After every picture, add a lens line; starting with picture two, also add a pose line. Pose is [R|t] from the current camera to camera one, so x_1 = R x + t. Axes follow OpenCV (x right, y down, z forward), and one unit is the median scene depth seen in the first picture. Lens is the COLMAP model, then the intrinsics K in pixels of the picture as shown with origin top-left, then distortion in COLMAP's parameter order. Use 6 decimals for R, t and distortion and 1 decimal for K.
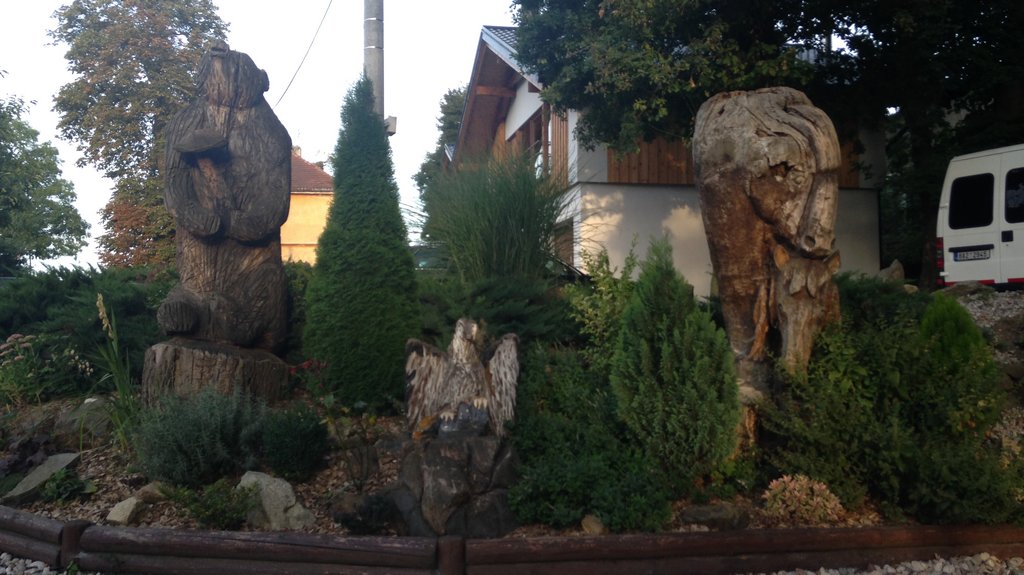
lens RADIAL K [[953.6, 0, 511.1], [0, 953.6, 287.3], [0, 0, 1]] dist [0.120417, 0.000000]
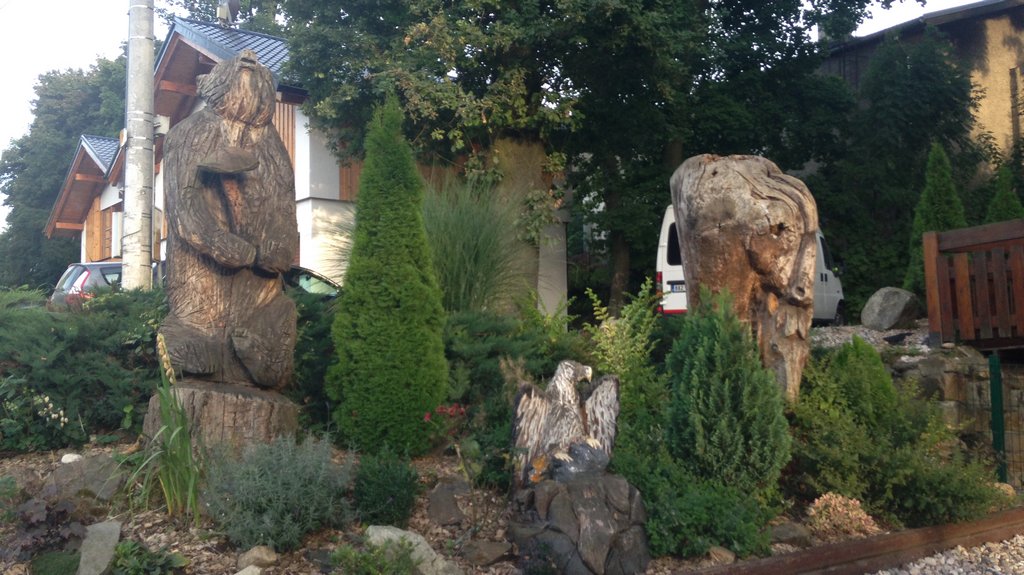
lens RADIAL K [[953.6, 0, 511.5], [0, 953.6, 285.6], [0, 0, 1]] dist [0.120417, 0.000000]
pose [[0.903061, 0.025716, 0.428742, -0.488946], [-0.020709, 0.999652, -0.016339, -0.027061], [-0.429013, 0.005876, 0.903279, 0.083505]]
